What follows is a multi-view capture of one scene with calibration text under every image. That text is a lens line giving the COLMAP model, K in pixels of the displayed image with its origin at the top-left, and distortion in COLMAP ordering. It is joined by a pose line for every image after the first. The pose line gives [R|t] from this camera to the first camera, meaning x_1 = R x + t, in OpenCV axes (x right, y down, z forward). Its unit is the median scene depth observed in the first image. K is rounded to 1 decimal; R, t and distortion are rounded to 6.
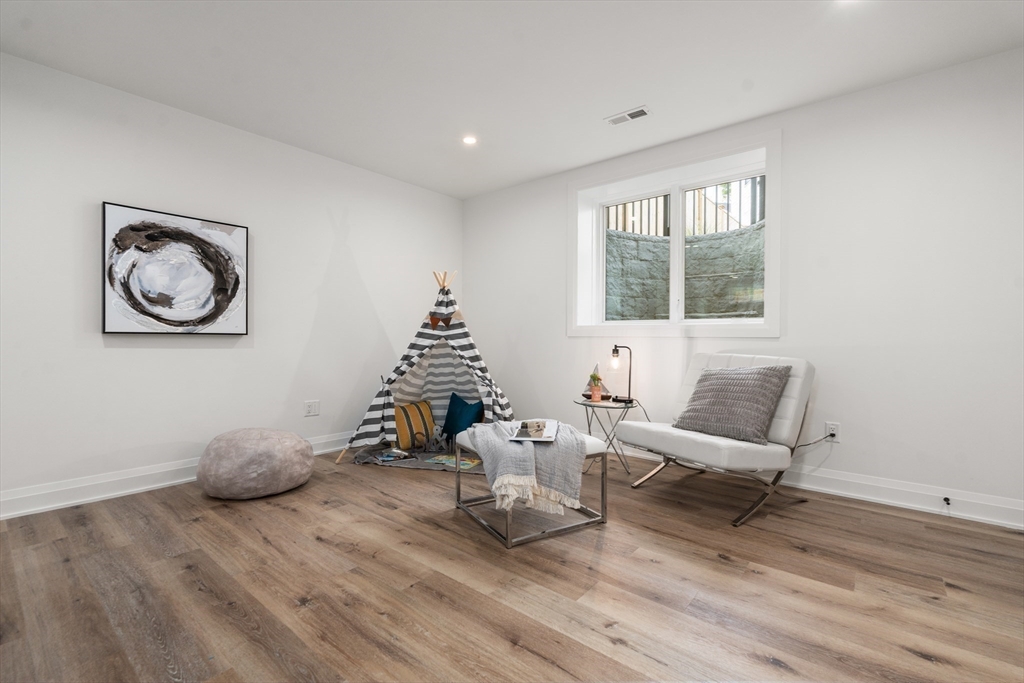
lens RADIAL K [[450.6, 0, 514.2], [0, 450.6, 341.8], [0, 0, 1]] dist [-0.001803, 0.000223]
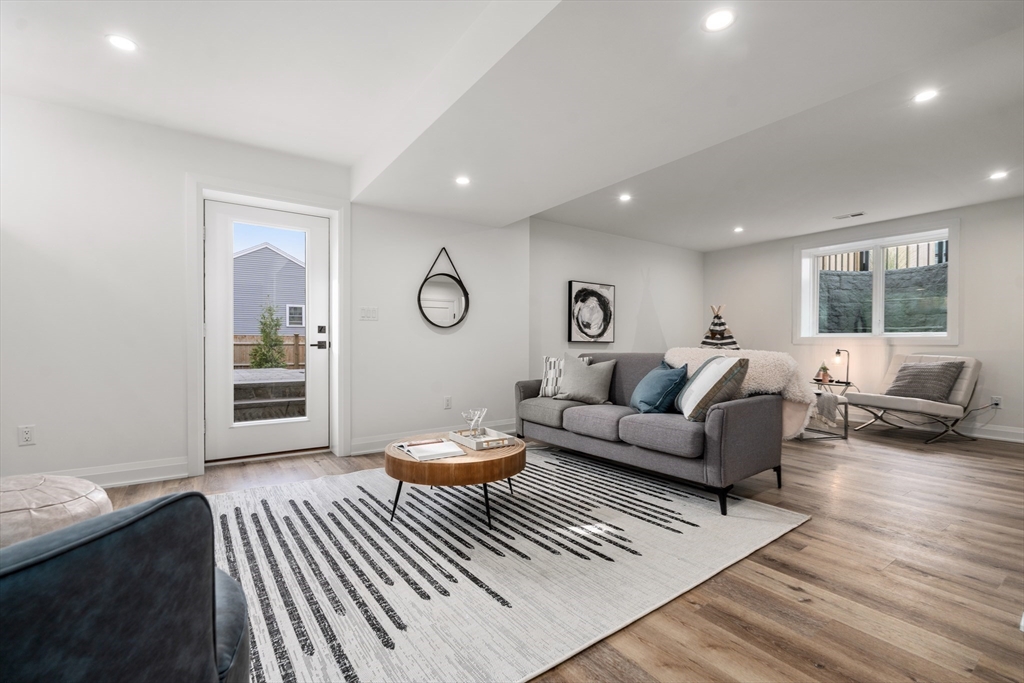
lens RADIAL K [[450.6, 0, 515.7], [0, 450.6, 345.2], [0, 0, 1]] dist [-0.001803, 0.000223]
pose [[0.963079, 0.004229, -0.269185, -0.511412], [-0.006035, 0.999964, -0.005882, 0.010278], [0.269151, 0.007290, 0.963070, -0.990880]]
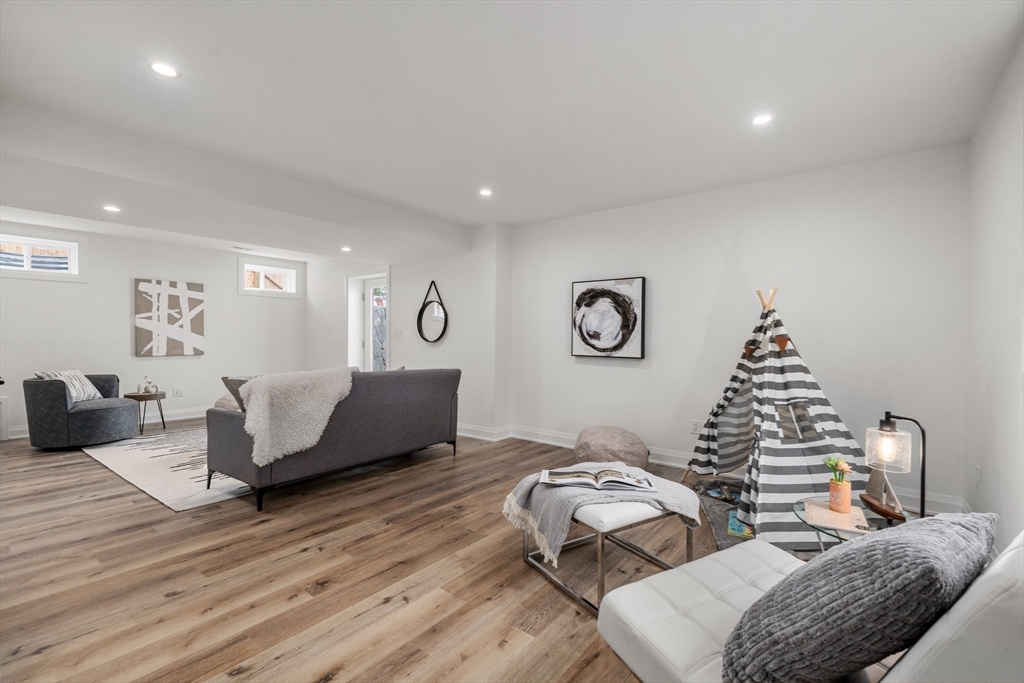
lens RADIAL K [[450.6, 0, 509.5], [0, 450.6, 343.2], [0, 0, 1]] dist [-0.001803, 0.000223]
pose [[0.012458, 0.008634, -0.999885, 0.761227], [-0.015883, 0.999838, 0.008436, -0.069601], [0.999796, 0.015776, 0.012593, 0.633942]]
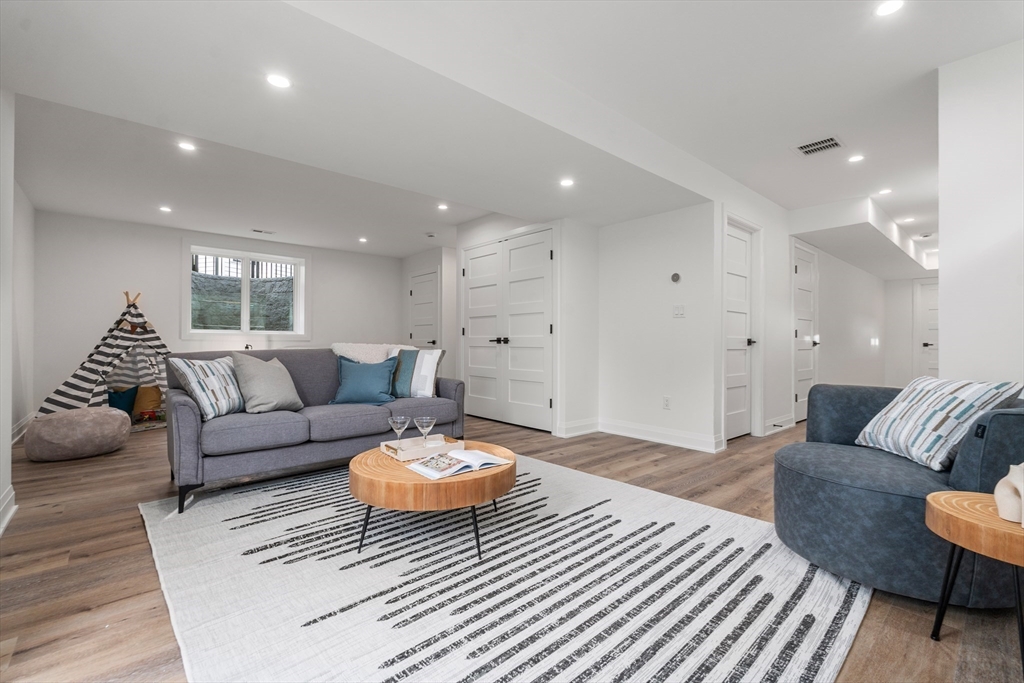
lens RADIAL K [[450.6, 0, 512.7], [0, 450.6, 341.2], [0, 0, 1]] dist [-0.001803, 0.000223]
pose [[0.157371, 0.003696, 0.987533, -1.574105], [0.007175, 0.999962, -0.004886, 0.011947], [-0.987513, 0.007854, 0.157339, -0.421354]]
